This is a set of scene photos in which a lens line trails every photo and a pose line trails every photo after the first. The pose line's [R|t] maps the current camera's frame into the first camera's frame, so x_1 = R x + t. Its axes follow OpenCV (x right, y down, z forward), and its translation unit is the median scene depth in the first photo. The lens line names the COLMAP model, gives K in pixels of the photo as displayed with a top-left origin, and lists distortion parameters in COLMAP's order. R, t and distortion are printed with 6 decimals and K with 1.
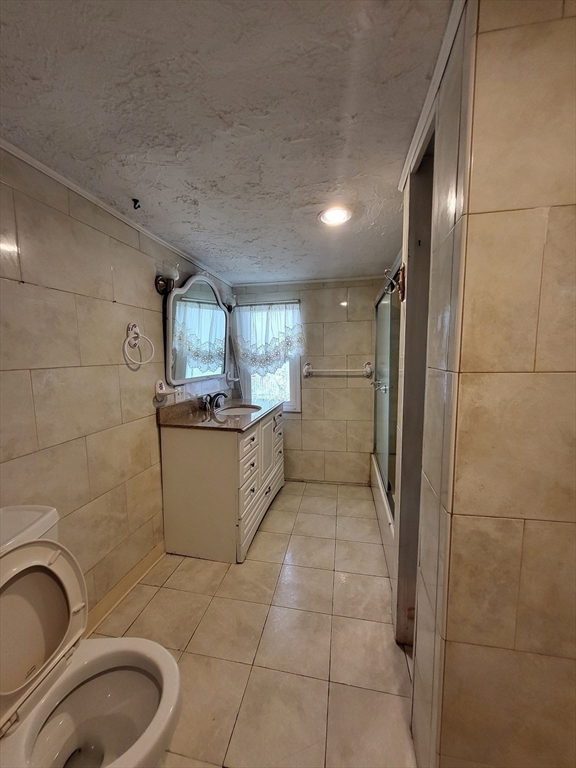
lens RADIAL K [[298.4, 0, 287.1], [0, 298.4, 381.4], [0, 0, 1]] dist [0.000456, -0.000283]
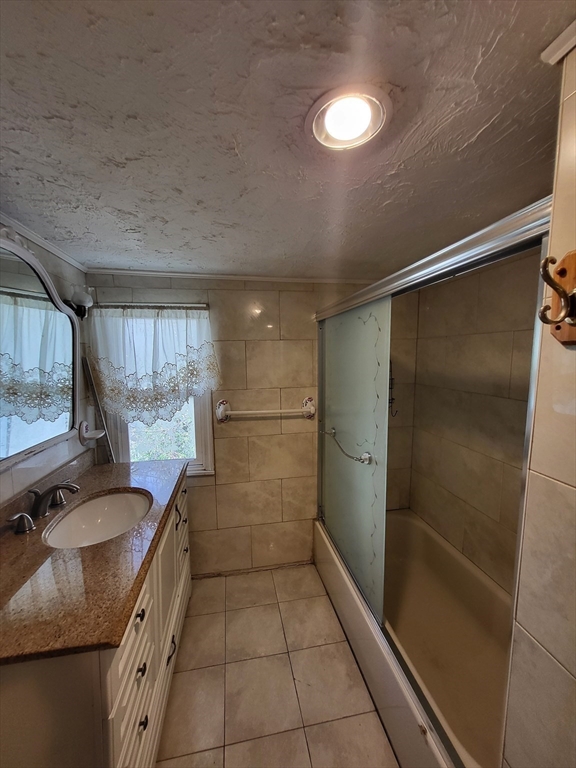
lens RADIAL K [[298.4, 0, 285.5], [0, 298.4, 388.2], [0, 0, 1]] dist [0.000456, -0.000283]
pose [[0.930250, -0.030940, 0.365619, -0.044686], [0.025373, 0.999478, 0.020022, -0.099957], [-0.366048, -0.009349, 0.930549, 0.337437]]
